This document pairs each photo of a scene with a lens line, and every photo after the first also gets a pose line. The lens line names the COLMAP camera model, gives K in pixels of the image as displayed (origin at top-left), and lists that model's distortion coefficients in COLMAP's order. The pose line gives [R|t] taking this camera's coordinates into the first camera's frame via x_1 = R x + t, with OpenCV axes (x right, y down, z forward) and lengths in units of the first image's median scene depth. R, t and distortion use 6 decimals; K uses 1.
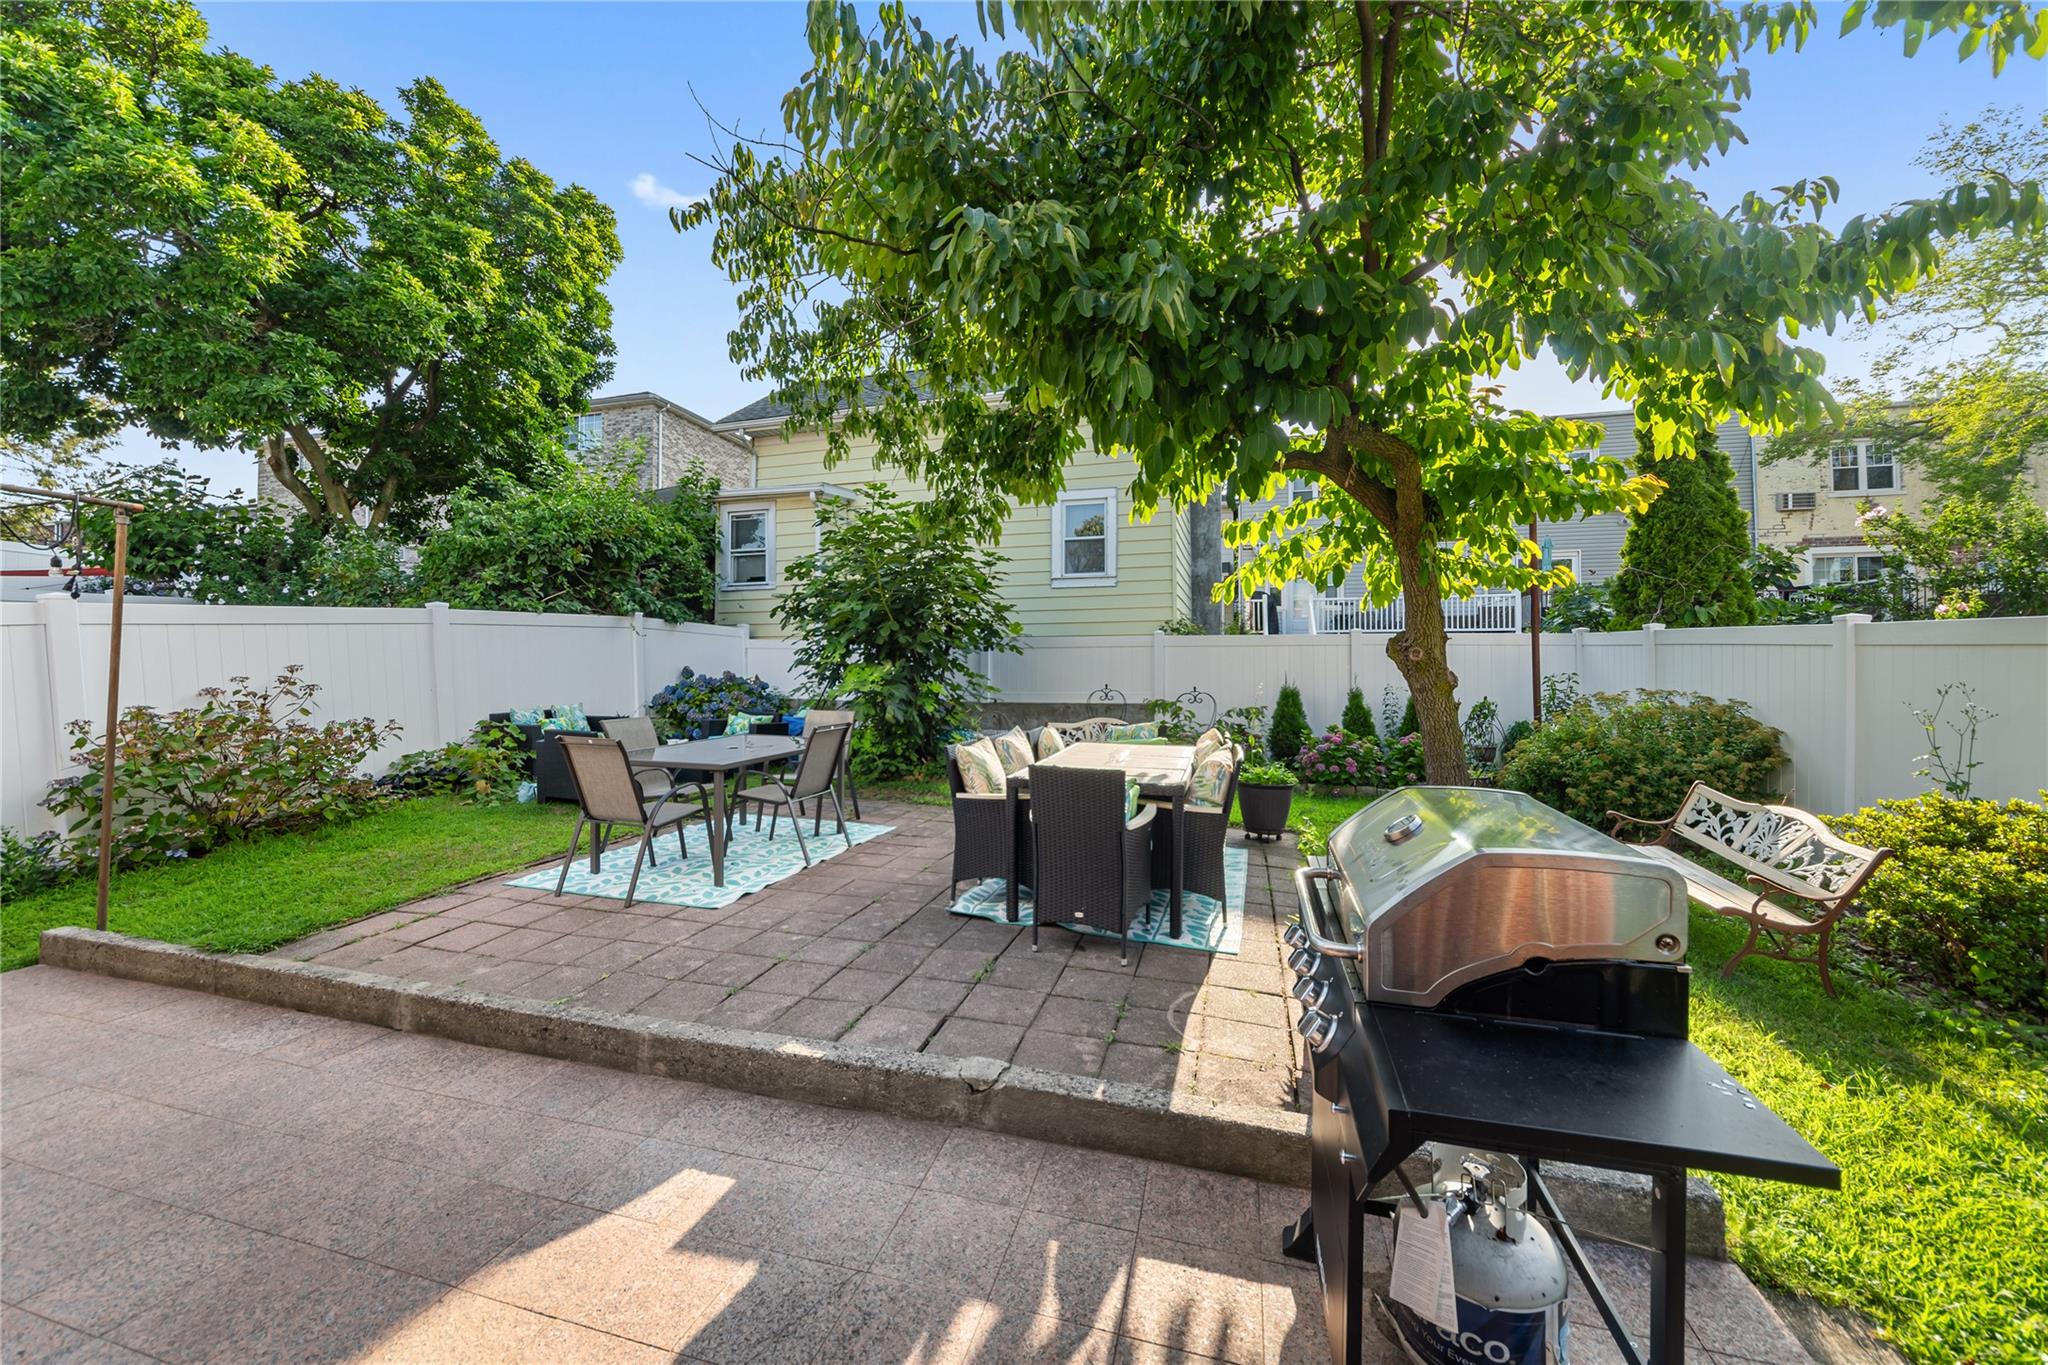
lens RADIAL K [[773.4, 0, 1027.1], [0, 773.4, 678.7], [0, 0, 1]] dist [-0.000406, -0.000465]
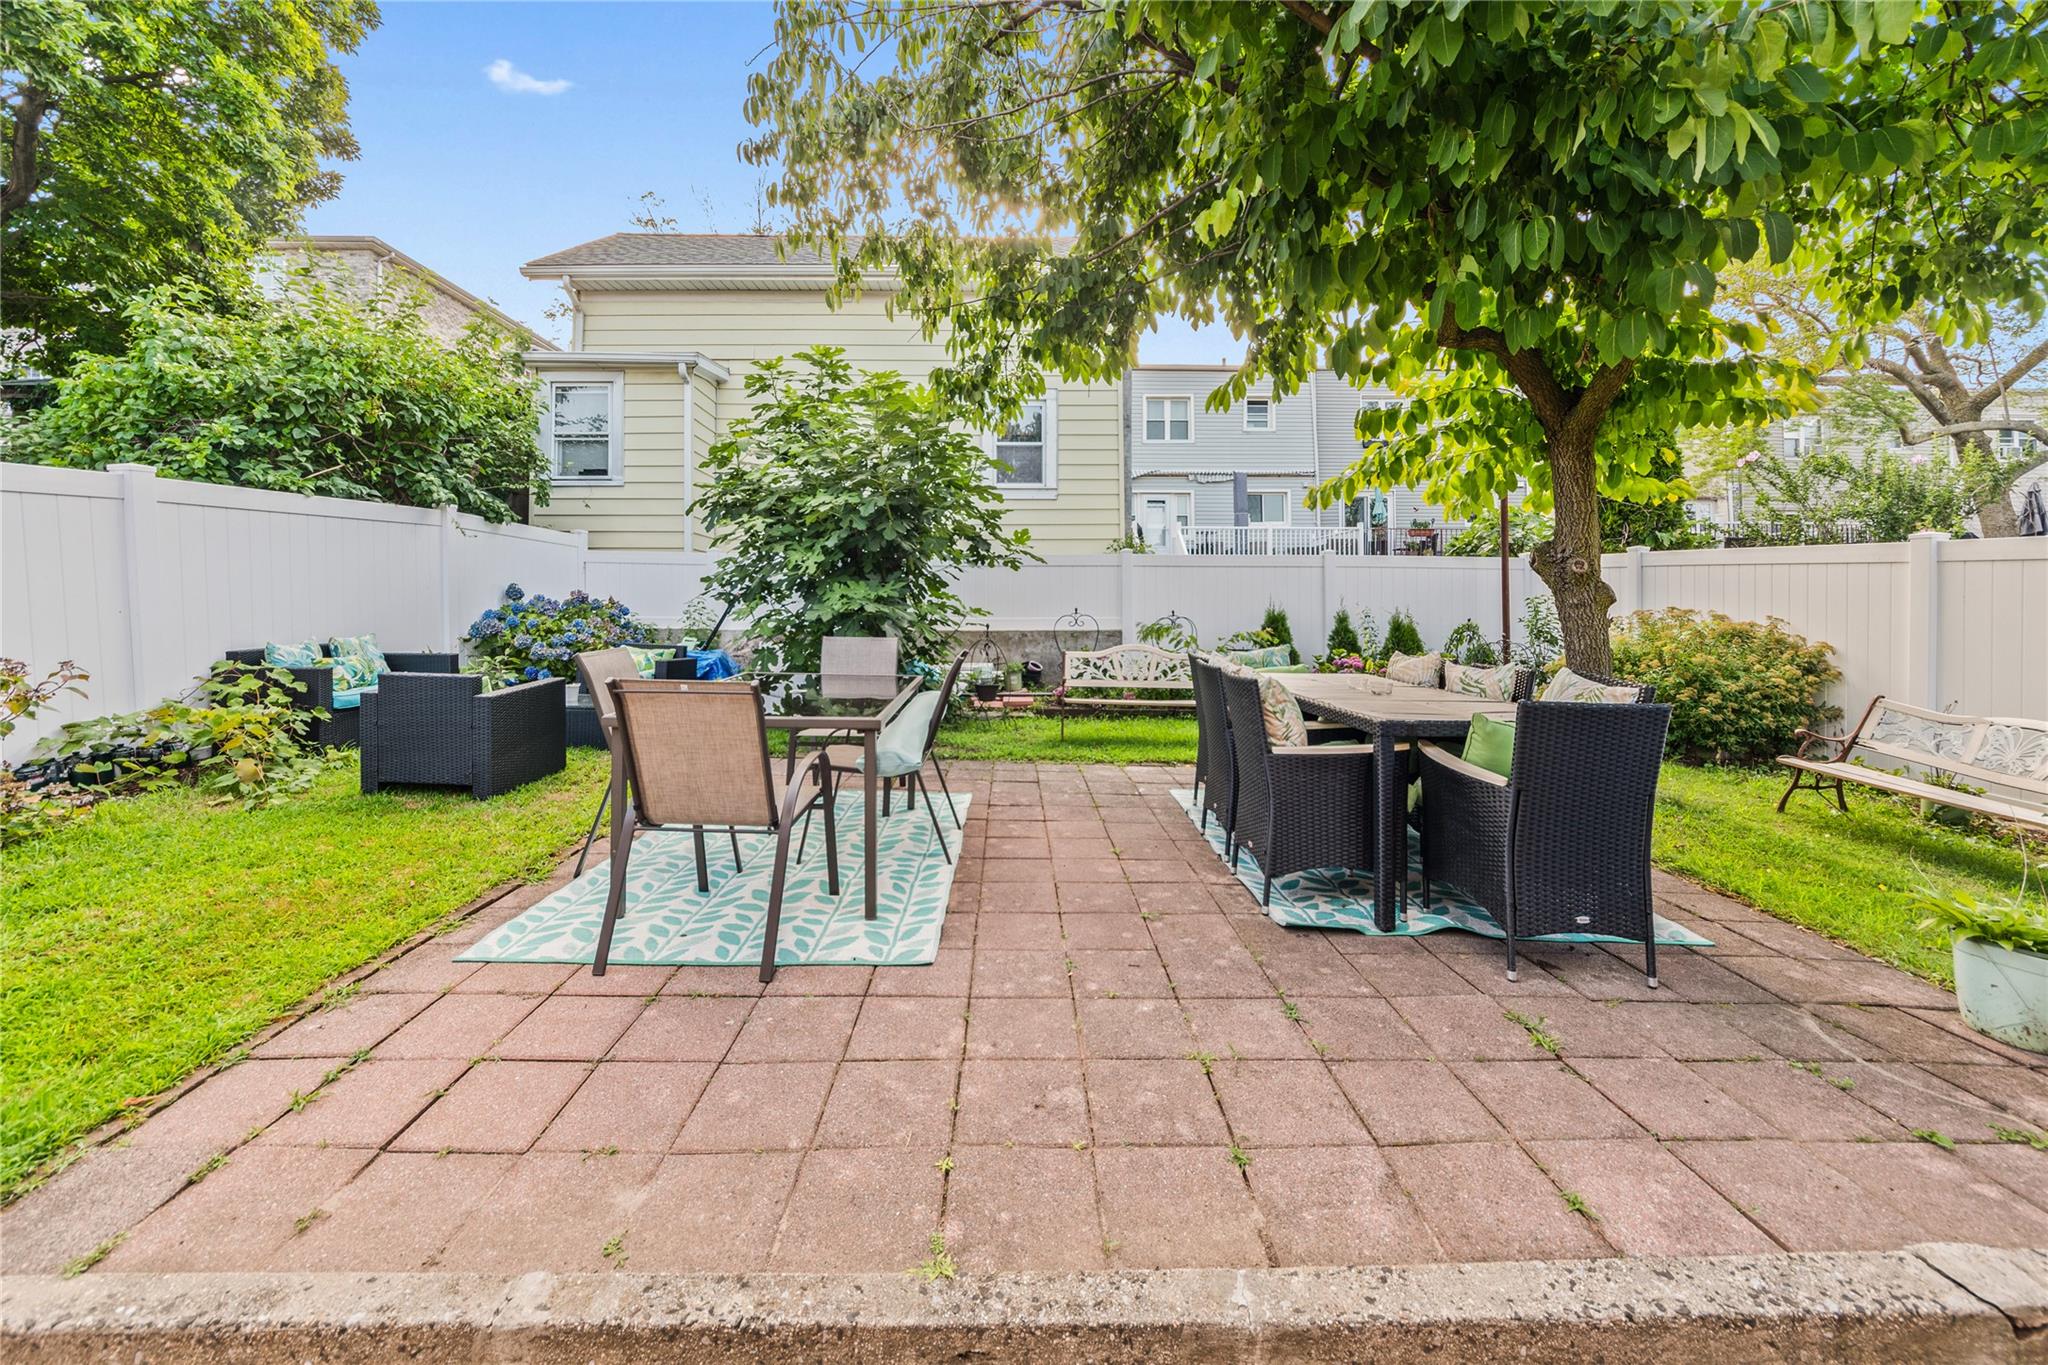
lens RADIAL K [[773.4, 0, 996.5], [0, 773.4, 608.1], [0, 0, 1]] dist [-0.000406, -0.000465]
pose [[0.956750, 0.000789, 0.290909, -0.304079], [0.001110, 0.999979, -0.006363, 0.016817], [-0.290908, 0.006411, 0.956729, 0.242028]]
